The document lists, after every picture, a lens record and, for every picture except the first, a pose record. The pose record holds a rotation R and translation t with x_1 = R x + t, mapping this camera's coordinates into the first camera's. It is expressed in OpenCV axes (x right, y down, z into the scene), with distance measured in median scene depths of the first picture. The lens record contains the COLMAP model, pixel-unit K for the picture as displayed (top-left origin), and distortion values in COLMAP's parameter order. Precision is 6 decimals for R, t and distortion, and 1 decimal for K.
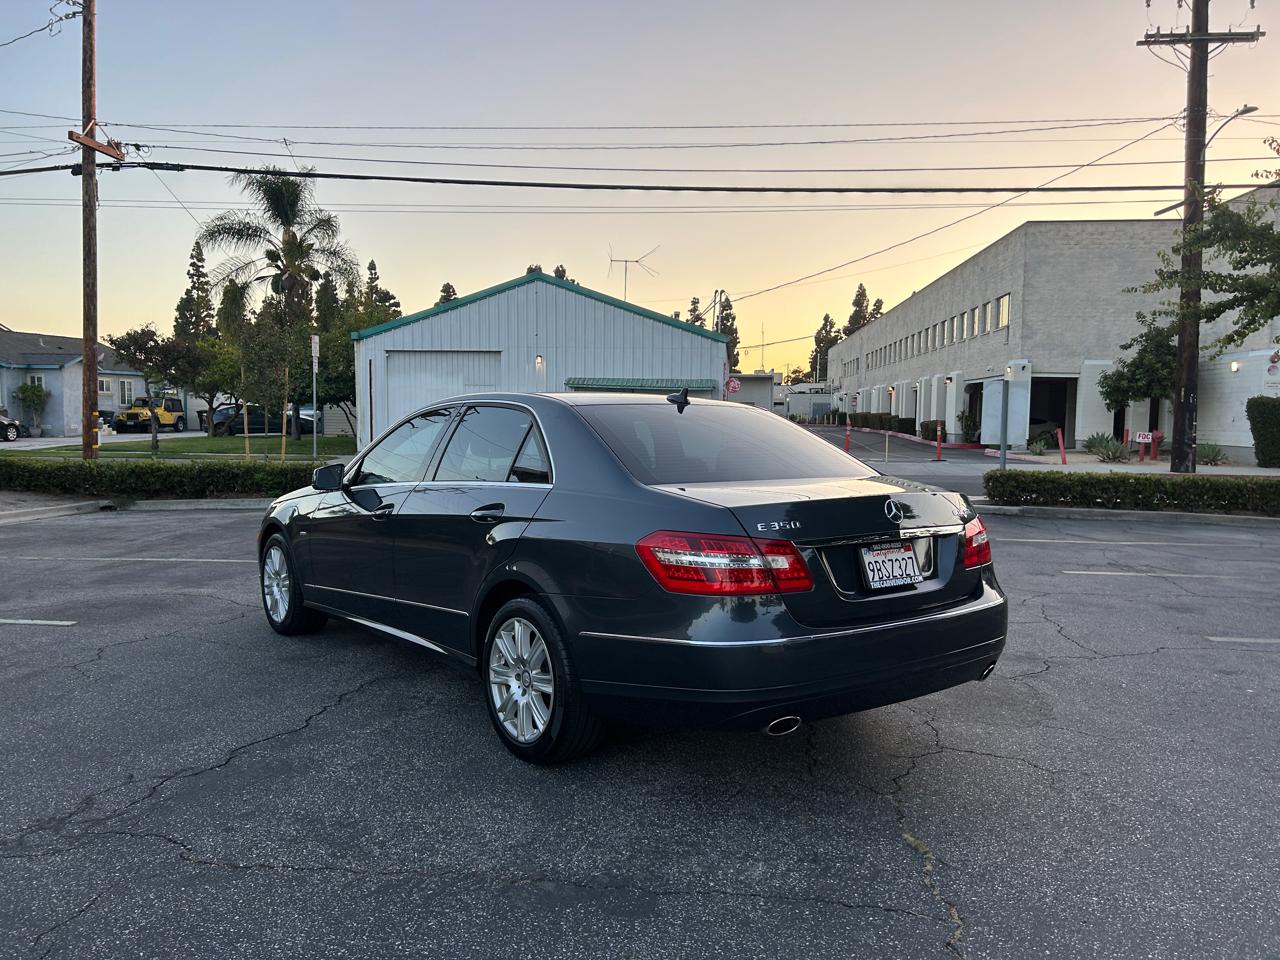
lens RADIAL K [[958.8, 0, 652.4], [0, 958.8, 484.0], [0, 0, 1]] dist [0.057197, -0.063898]
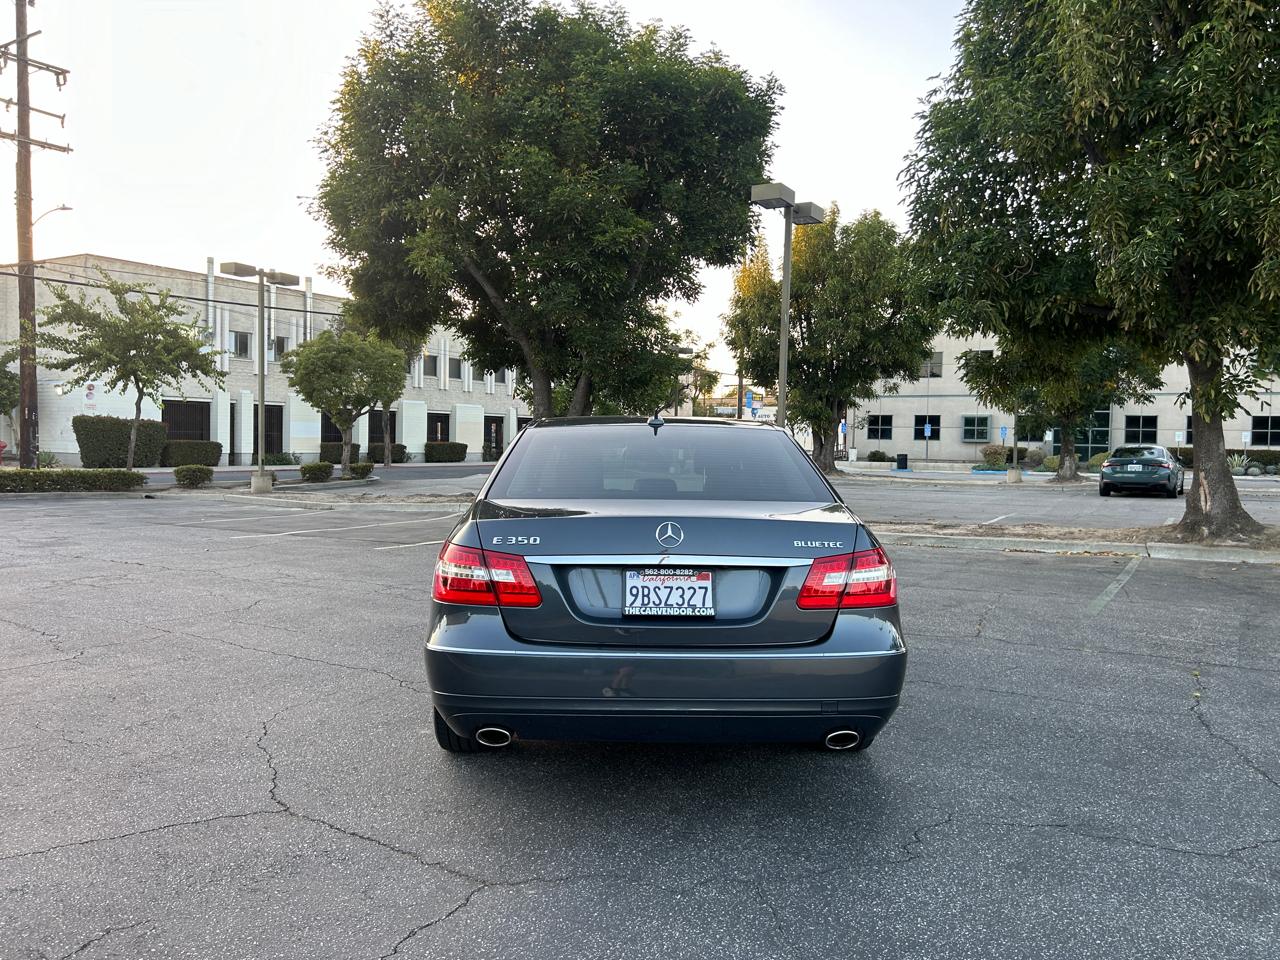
lens RADIAL K [[958.8, 0, 633.4], [0, 958.8, 478.2], [0, 0, 1]] dist [0.057197, -0.063898]
pose [[0.455821, -0.038719, 0.889229, -0.233653], [0.052369, 0.998489, 0.016632, 0.014510], [-0.888530, 0.038987, 0.457160, -0.298515]]
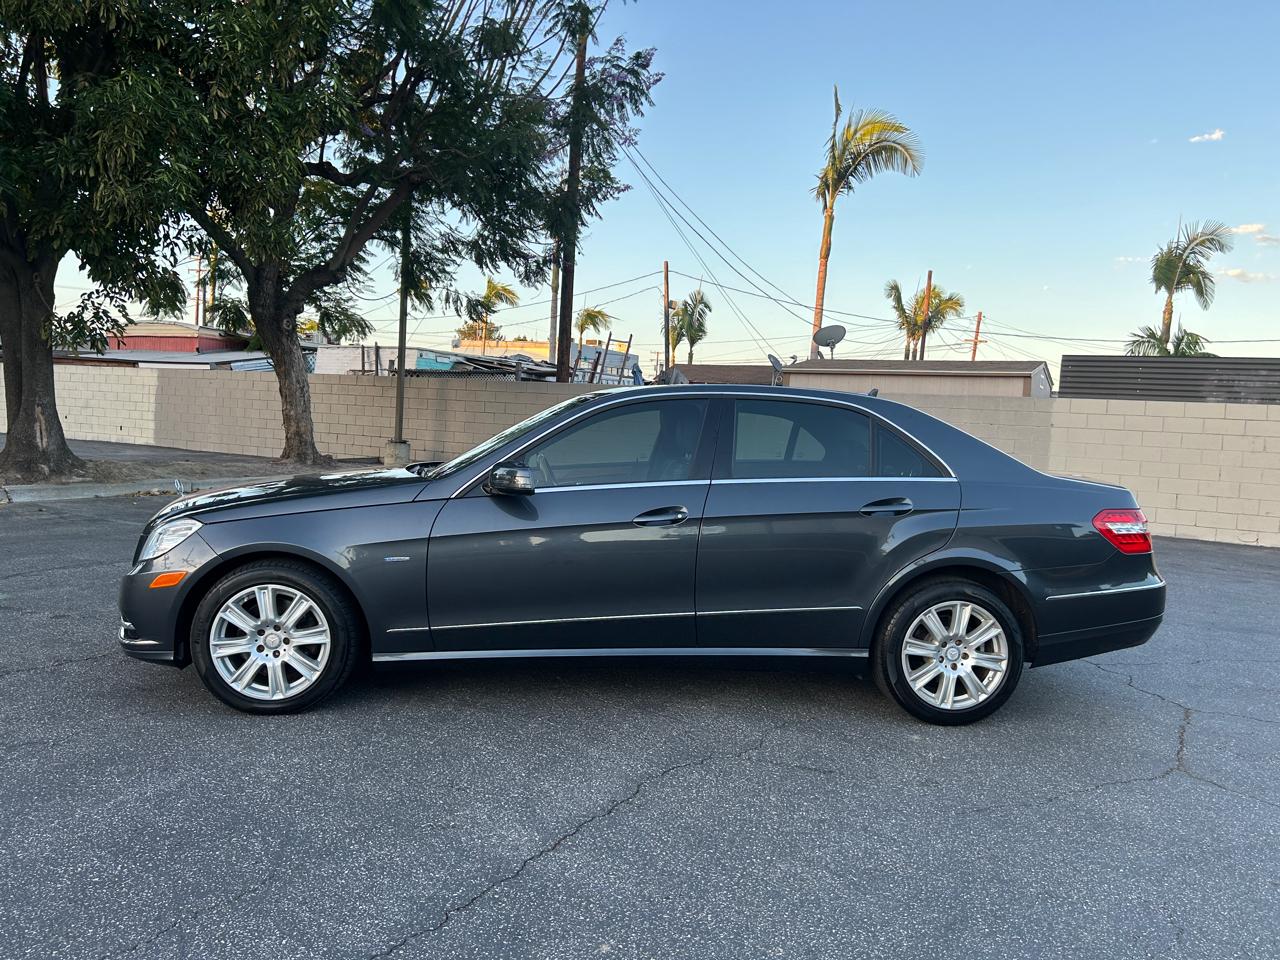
lens RADIAL K [[958.8, 0, 639.9], [0, 958.8, 473.3], [0, 0, 1]] dist [0.057197, -0.063898]
pose [[-0.917880, -0.080609, 0.388585, -0.118128], [-0.036041, 0.992039, 0.120660, 0.000700], [-0.395218, 0.096746, -0.913478, -0.032293]]
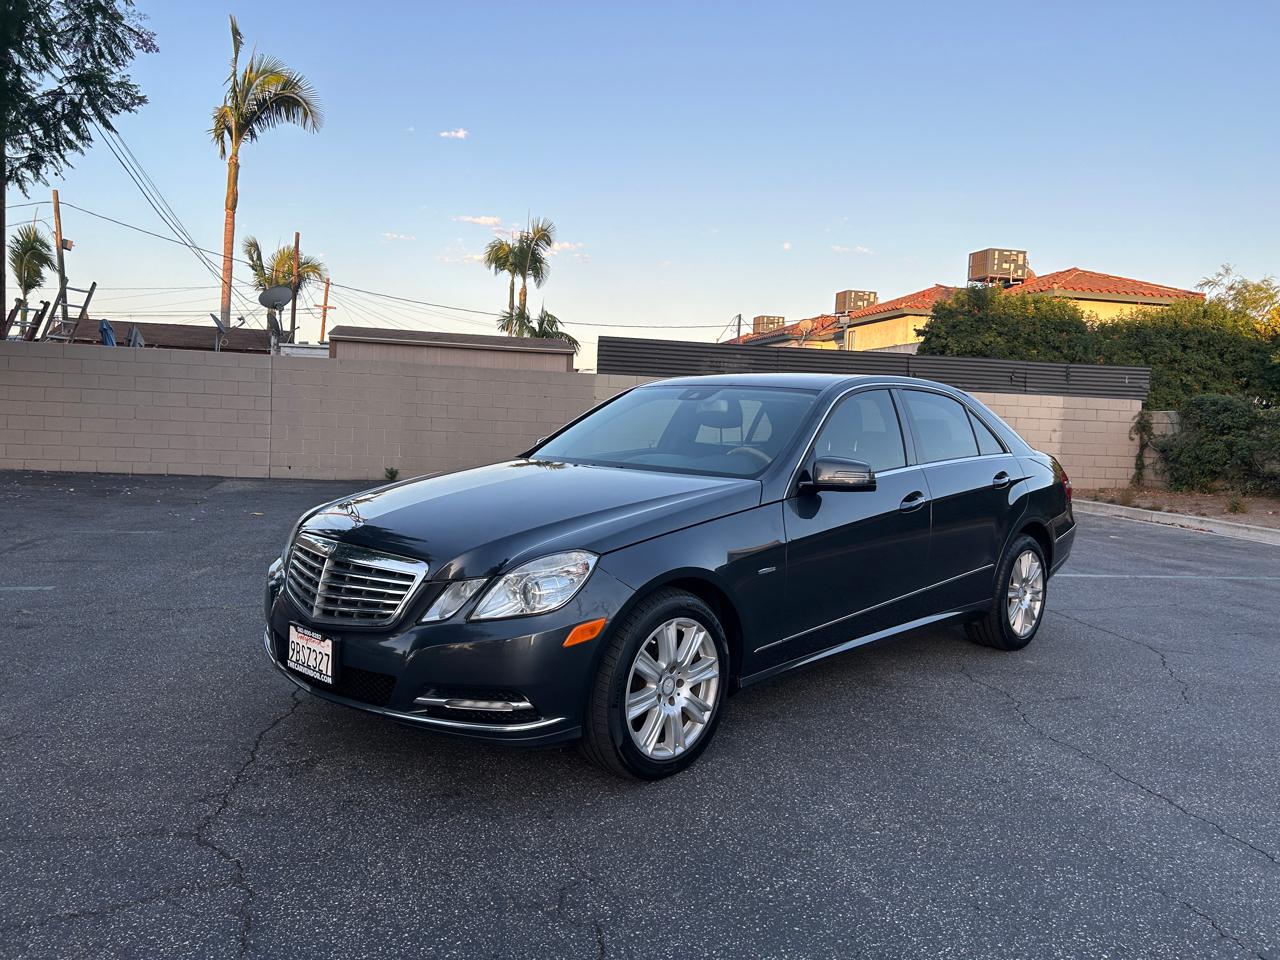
lens RADIAL K [[958.8, 0, 631.6], [0, 958.8, 468.8], [0, 0, 1]] dist [0.057197, -0.063898]
pose [[-0.952631, -0.037999, -0.301744, 0.033142], [-0.075218, 0.990778, 0.112699, 0.004995], [0.294679, 0.130057, -0.946705, -0.031257]]
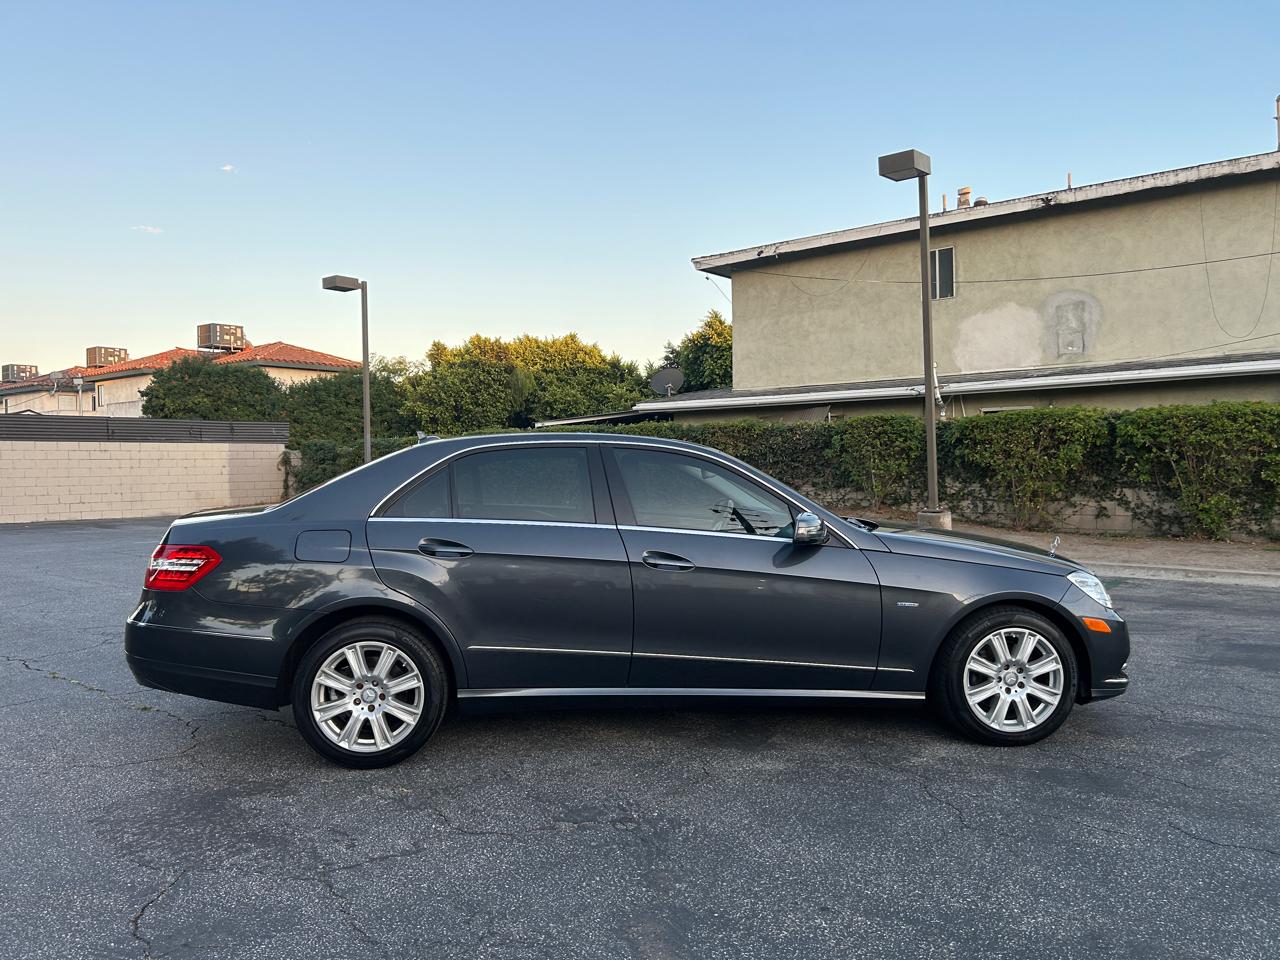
lens RADIAL K [[958.8, 0, 634.5], [0, 958.8, 472.7], [0, 0, 1]] dist [0.057197, -0.063898]
pose [[-0.554310, -0.000316, -0.832310, 0.140816], [-0.052246, 0.998041, 0.034417, -0.016932], [0.830669, 0.062563, -0.553241, 0.303684]]
